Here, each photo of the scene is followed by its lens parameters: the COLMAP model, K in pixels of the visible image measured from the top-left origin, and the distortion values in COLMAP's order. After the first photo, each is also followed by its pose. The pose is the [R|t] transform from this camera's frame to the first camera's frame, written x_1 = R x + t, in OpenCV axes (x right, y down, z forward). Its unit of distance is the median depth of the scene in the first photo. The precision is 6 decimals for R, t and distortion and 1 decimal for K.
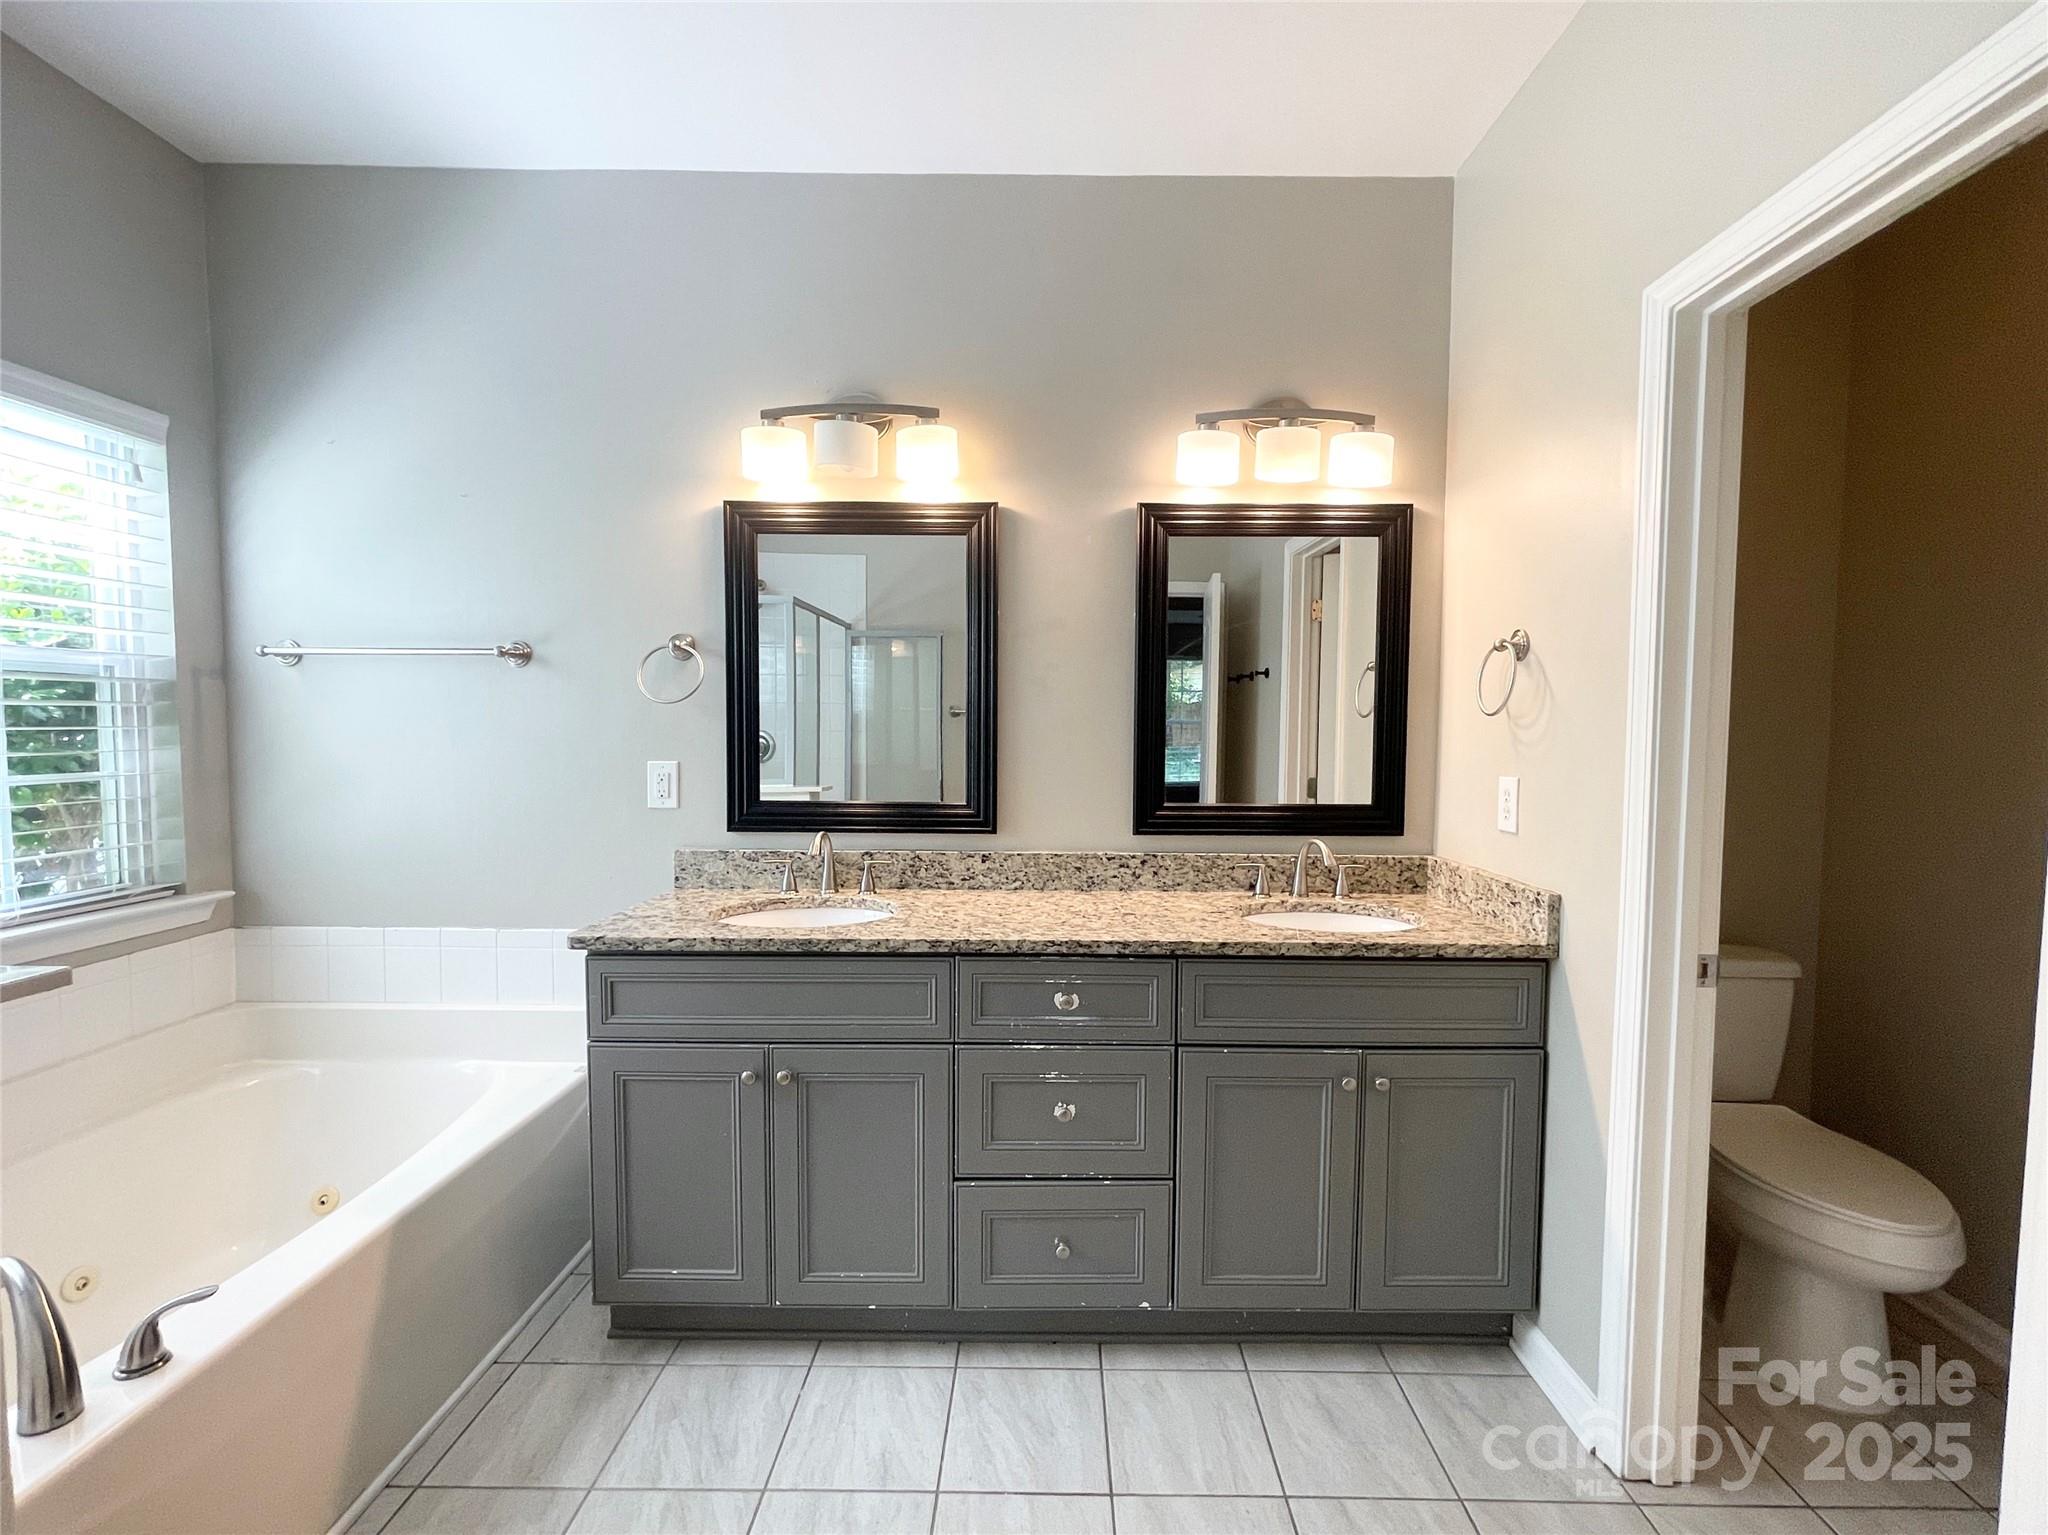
lens RADIAL K [[902.3, 0, 1027.4], [0, 902.3, 774.4], [0, 0, 1]] dist [-0.000878, -0.000046]
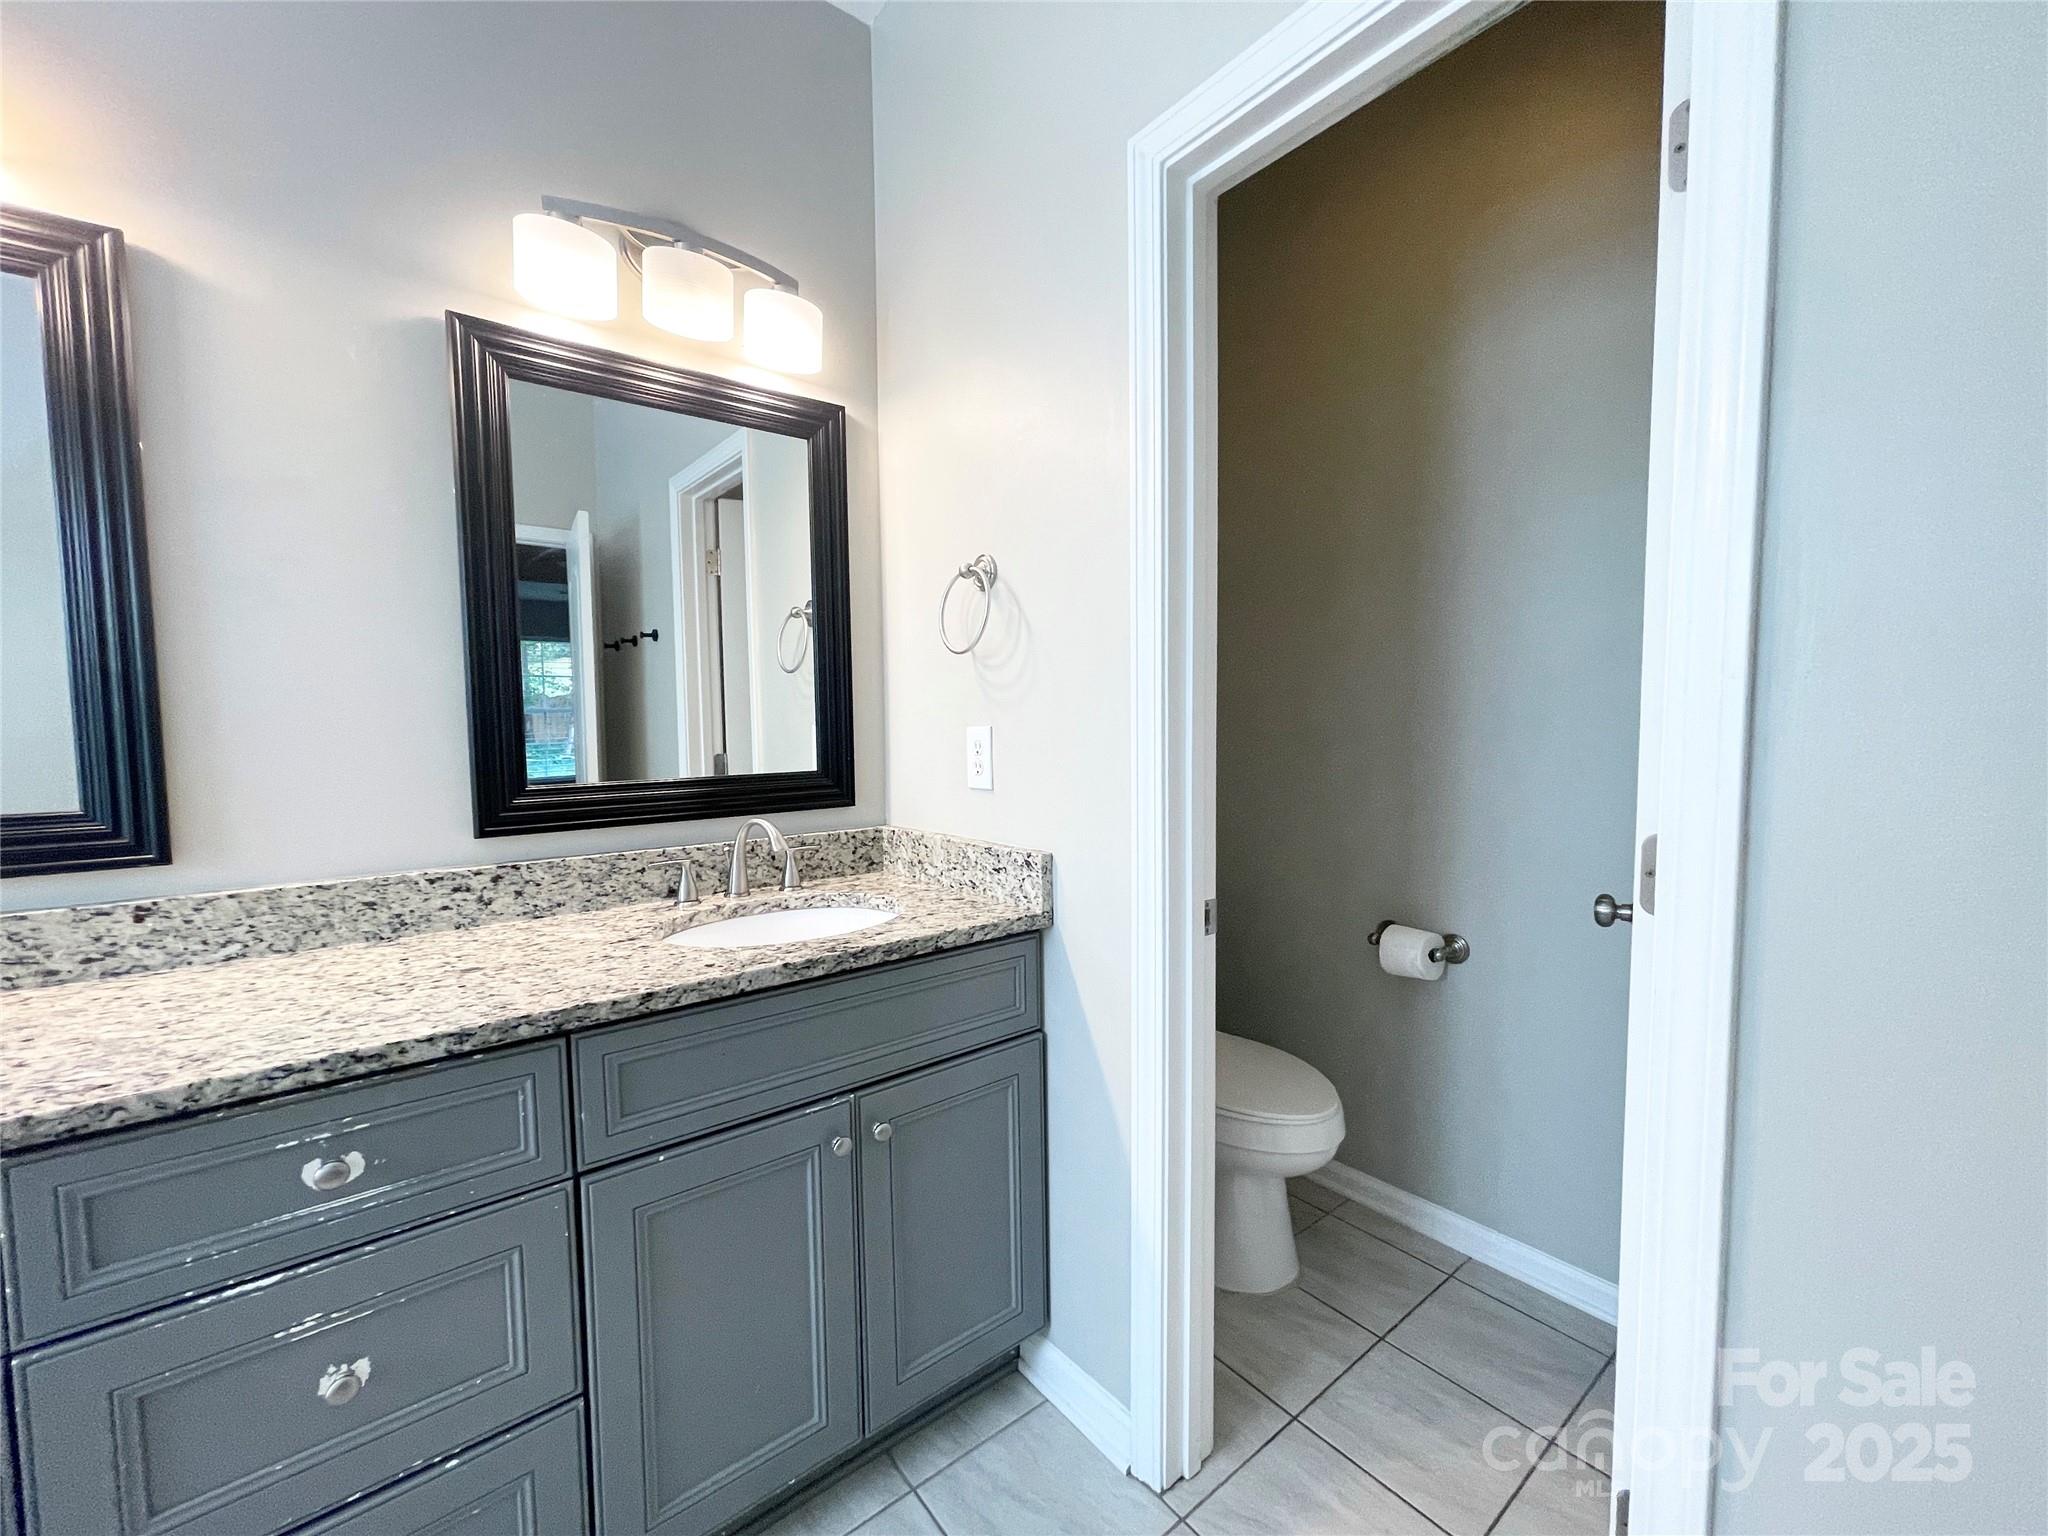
lens RADIAL K [[822.2, 0, 1018.0], [0, 822.2, 773.4], [0, 0, 1]] dist [-0.000830, 0.000229]
pose [[0.770402, -0.056410, 0.635058, 0.048672], [0.050692, 0.998344, 0.027184, 0.025271], [-0.635540, 0.011250, 0.771986, 0.316376]]
